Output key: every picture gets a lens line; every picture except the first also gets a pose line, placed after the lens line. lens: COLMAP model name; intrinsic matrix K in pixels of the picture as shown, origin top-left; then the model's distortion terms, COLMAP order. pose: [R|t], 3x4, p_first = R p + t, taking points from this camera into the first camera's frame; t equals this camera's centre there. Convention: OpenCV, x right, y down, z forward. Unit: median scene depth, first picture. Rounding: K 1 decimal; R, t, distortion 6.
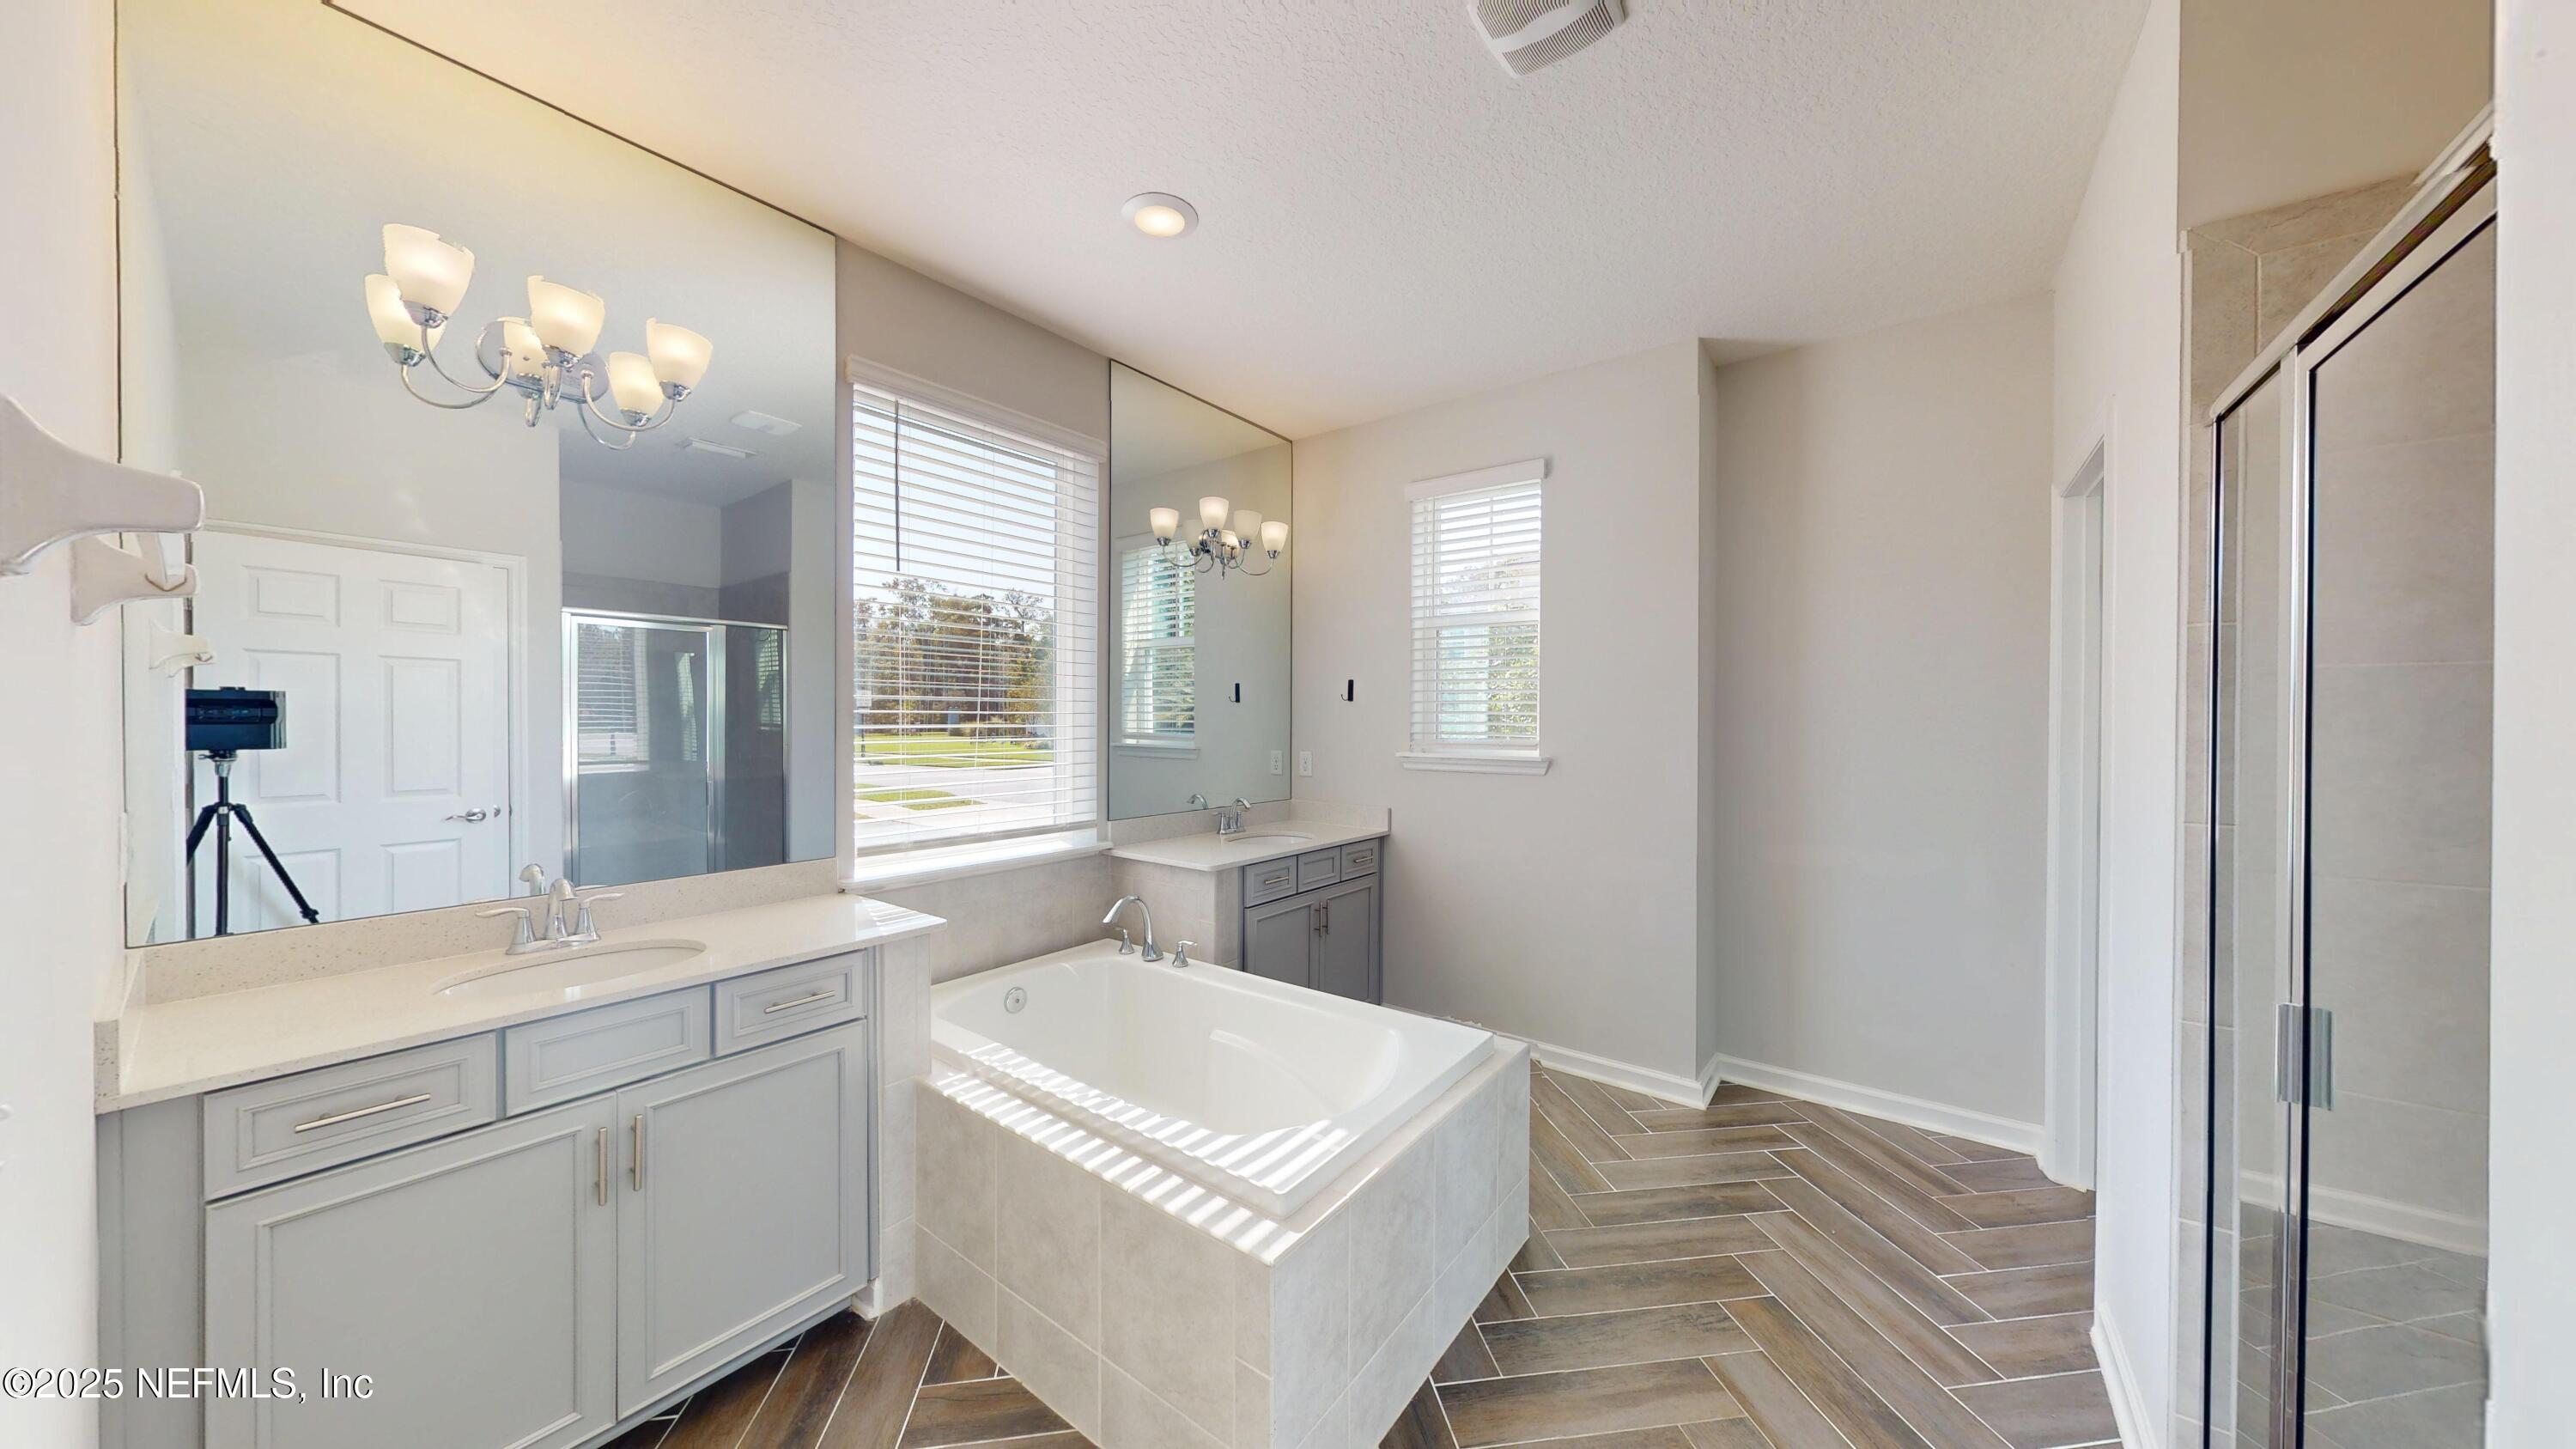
lens RADIAL K [[813.5, 0, 1286.5], [0, 813.5, 727.3], [0, 0, 1]] dist [-0.000168, -0.000045]
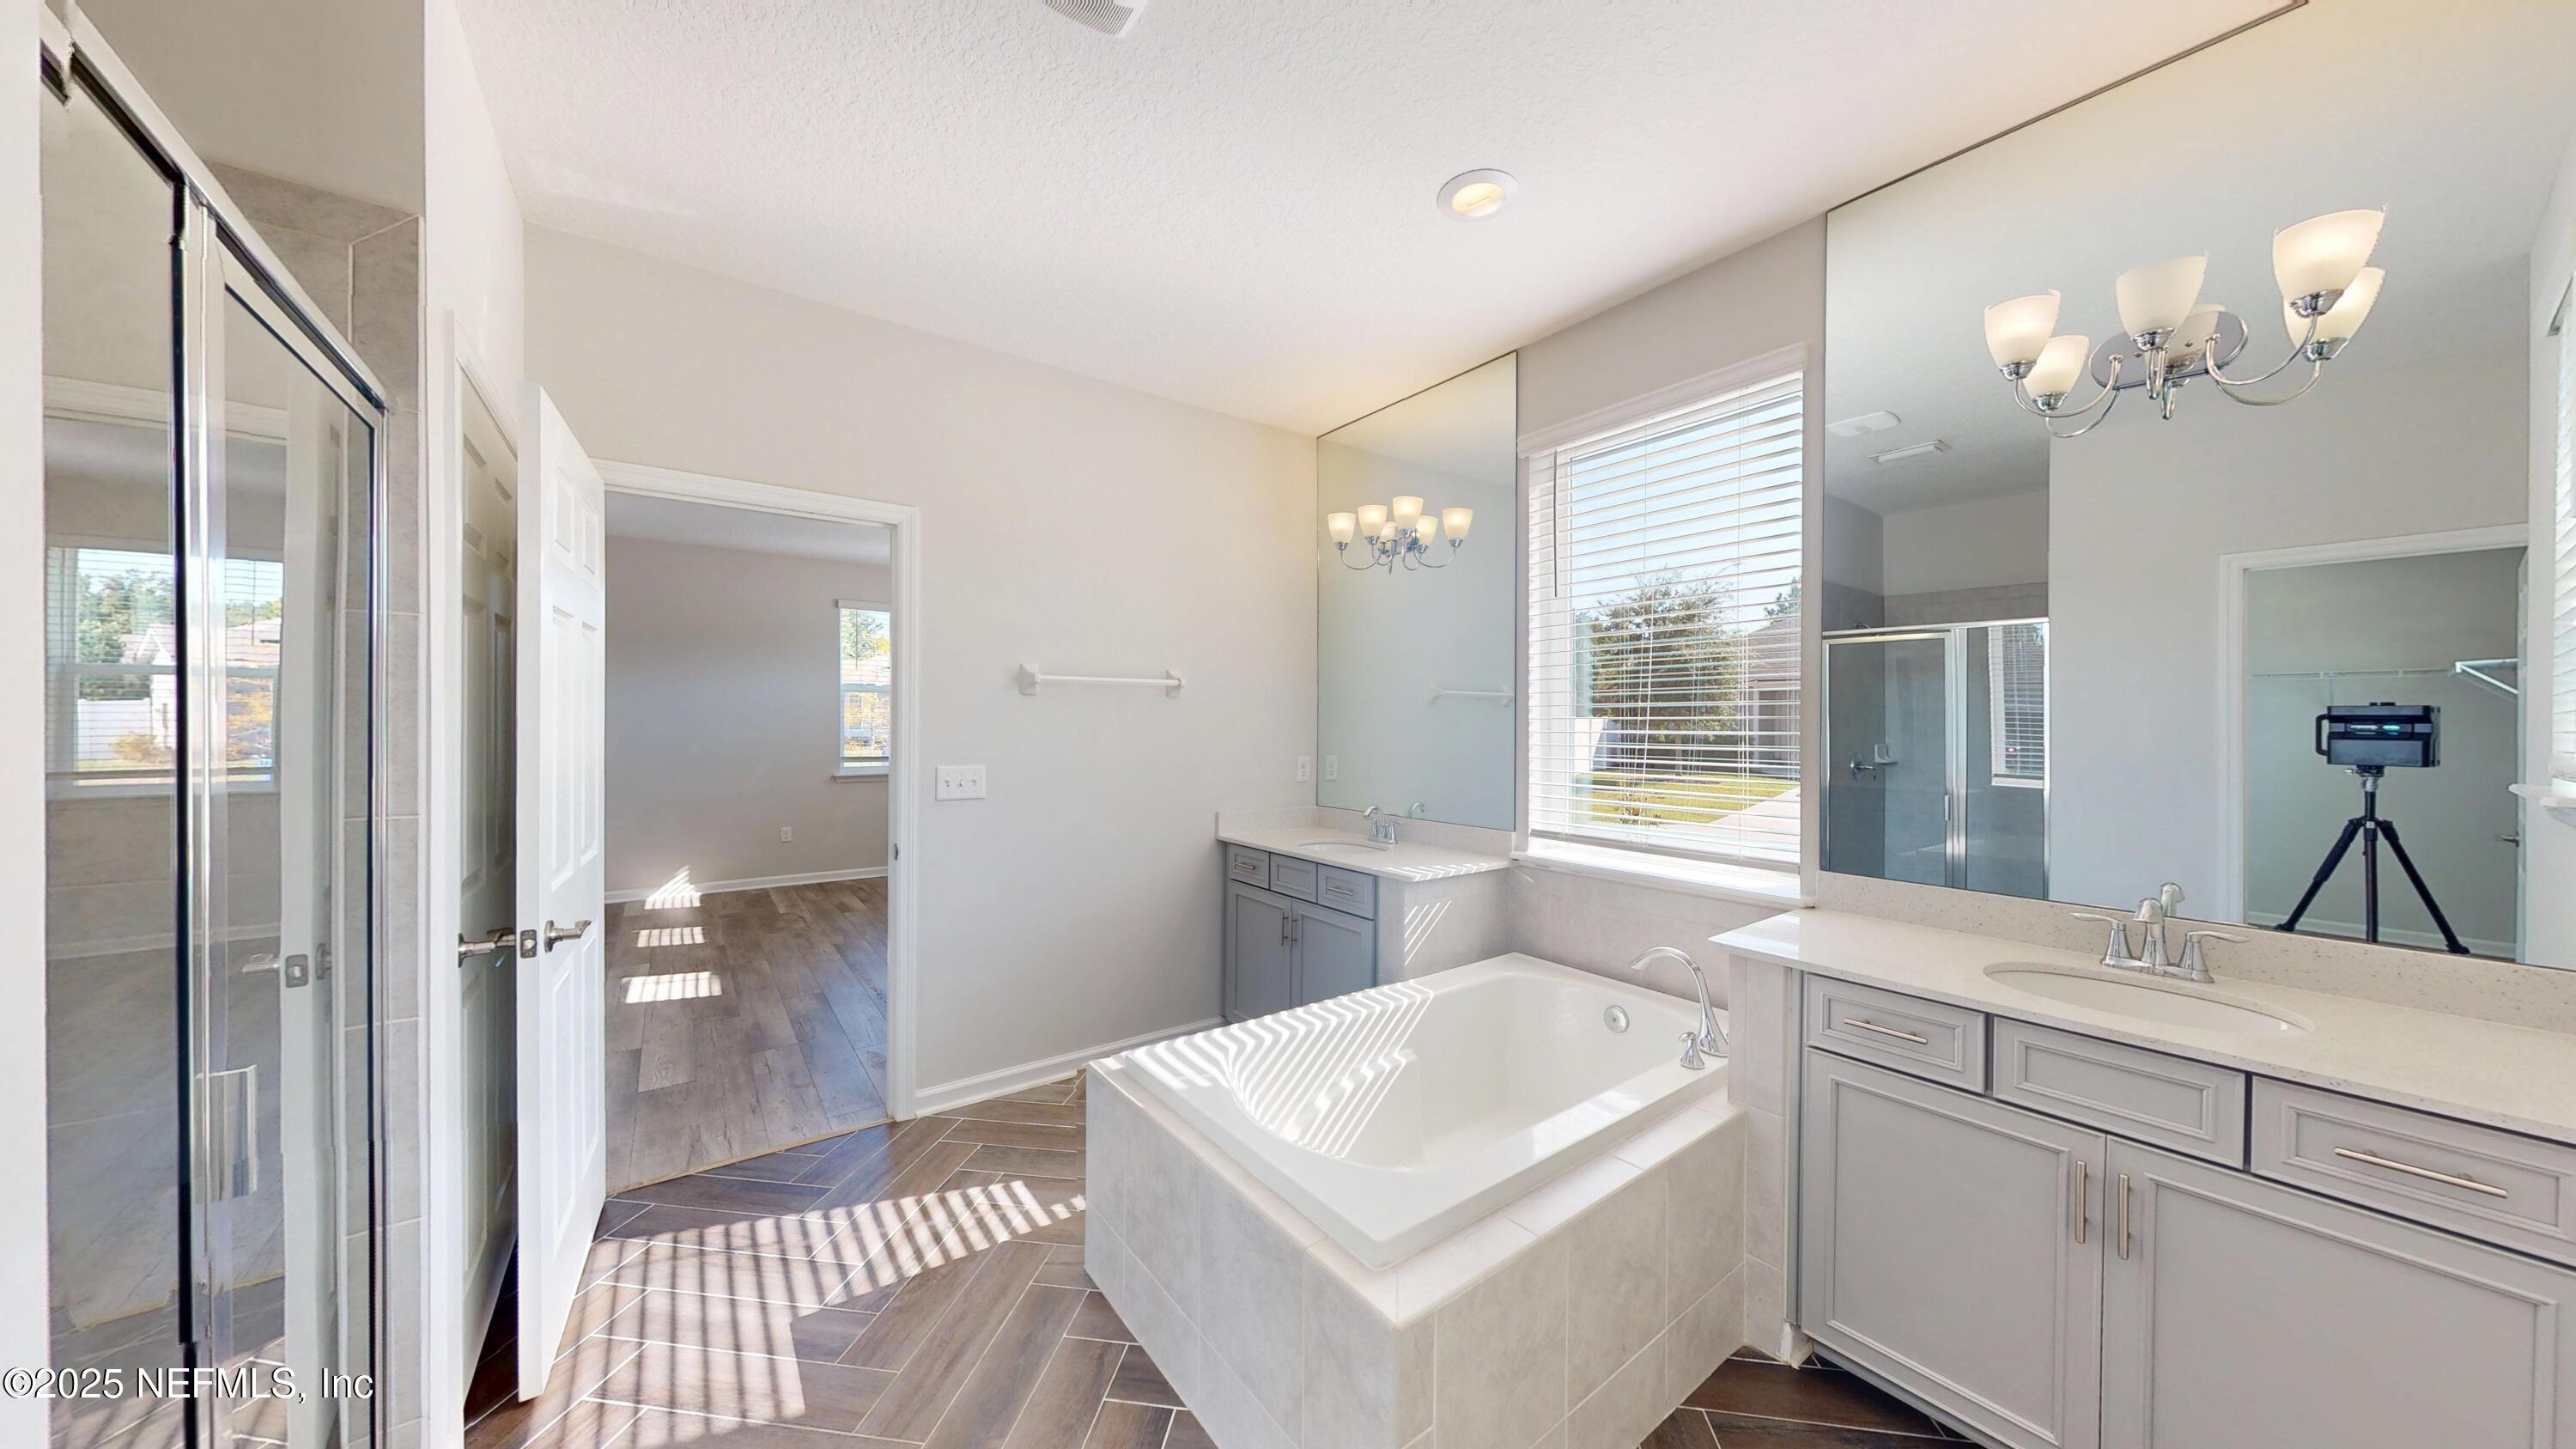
lens RADIAL K [[823.2, 0, 1323.4], [0, 823.2, 740.9], [0, 0, 1]] dist [-0.000761, -0.000062]
pose [[-0.255249, 0.016546, -0.966734, 0.291444], [-0.016745, 0.999628, 0.021530, -0.002755], [0.966730, 0.021683, -0.254877, 0.382105]]
